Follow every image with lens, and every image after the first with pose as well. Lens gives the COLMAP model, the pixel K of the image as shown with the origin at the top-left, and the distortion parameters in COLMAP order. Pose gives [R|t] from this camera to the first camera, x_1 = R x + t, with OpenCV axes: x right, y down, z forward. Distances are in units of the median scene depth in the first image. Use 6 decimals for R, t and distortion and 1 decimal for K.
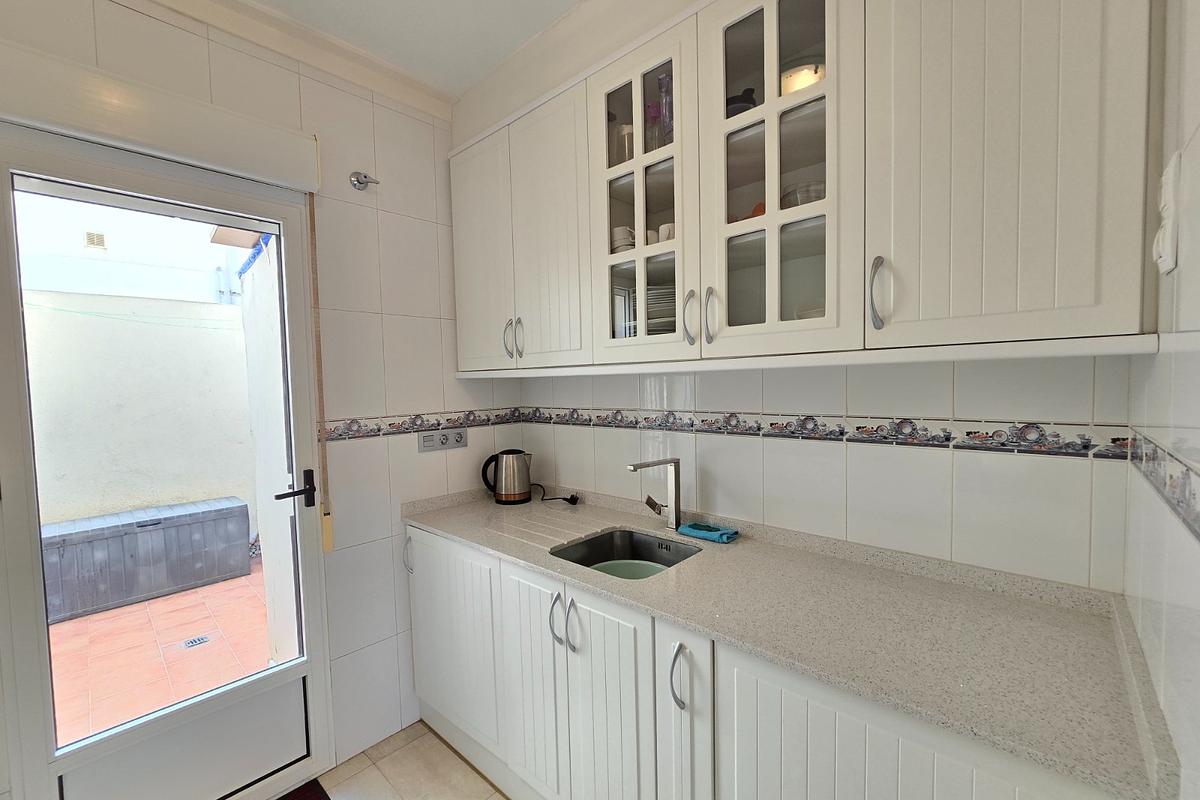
lens RADIAL K [[491.7, 0, 601.8], [0, 491.7, 400.7], [0, 0, 1]] dist [0.000094, 0.000616]
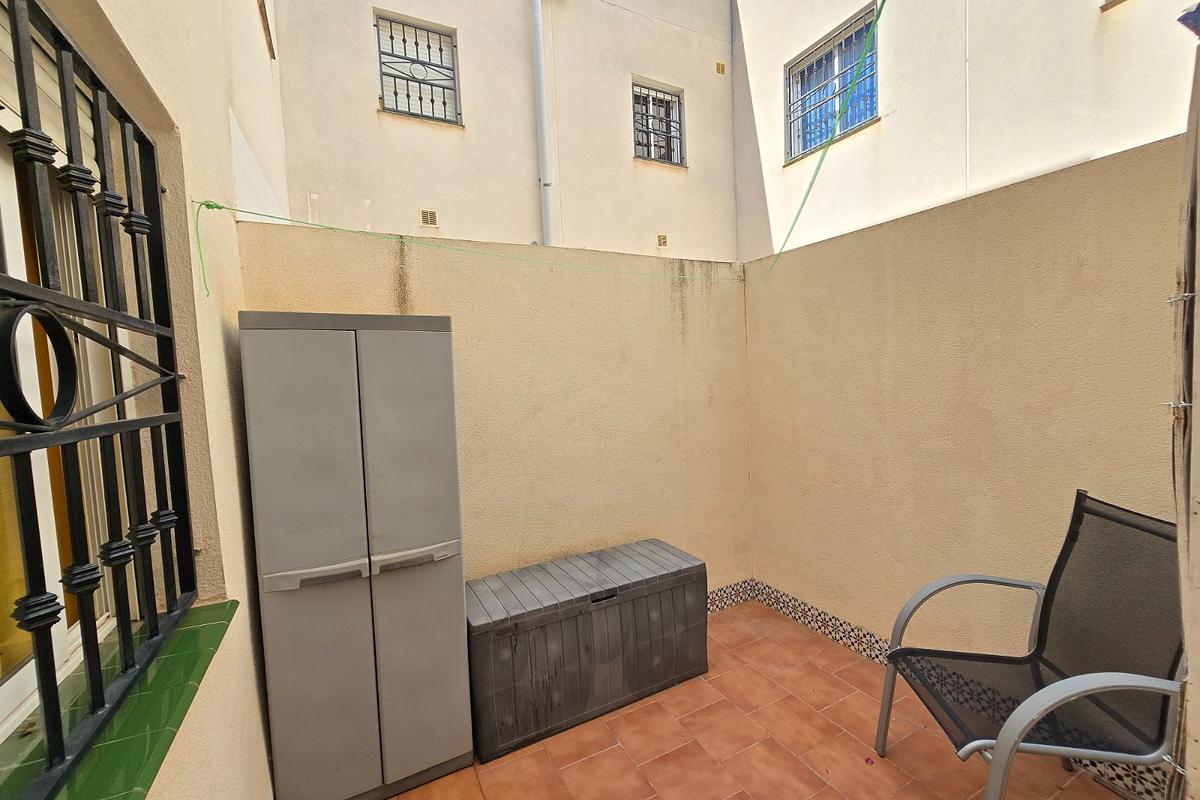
lens RADIAL K [[491.7, 0, 597.6], [0, 491.7, 398.7], [0, 0, 1]] dist [0.000094, 0.000616]
pose [[0.937942, -0.015302, -0.346455, -0.716460], [0.019647, 0.999766, 0.009033, -0.008436], [0.346236, -0.015279, 0.938023, 0.418121]]
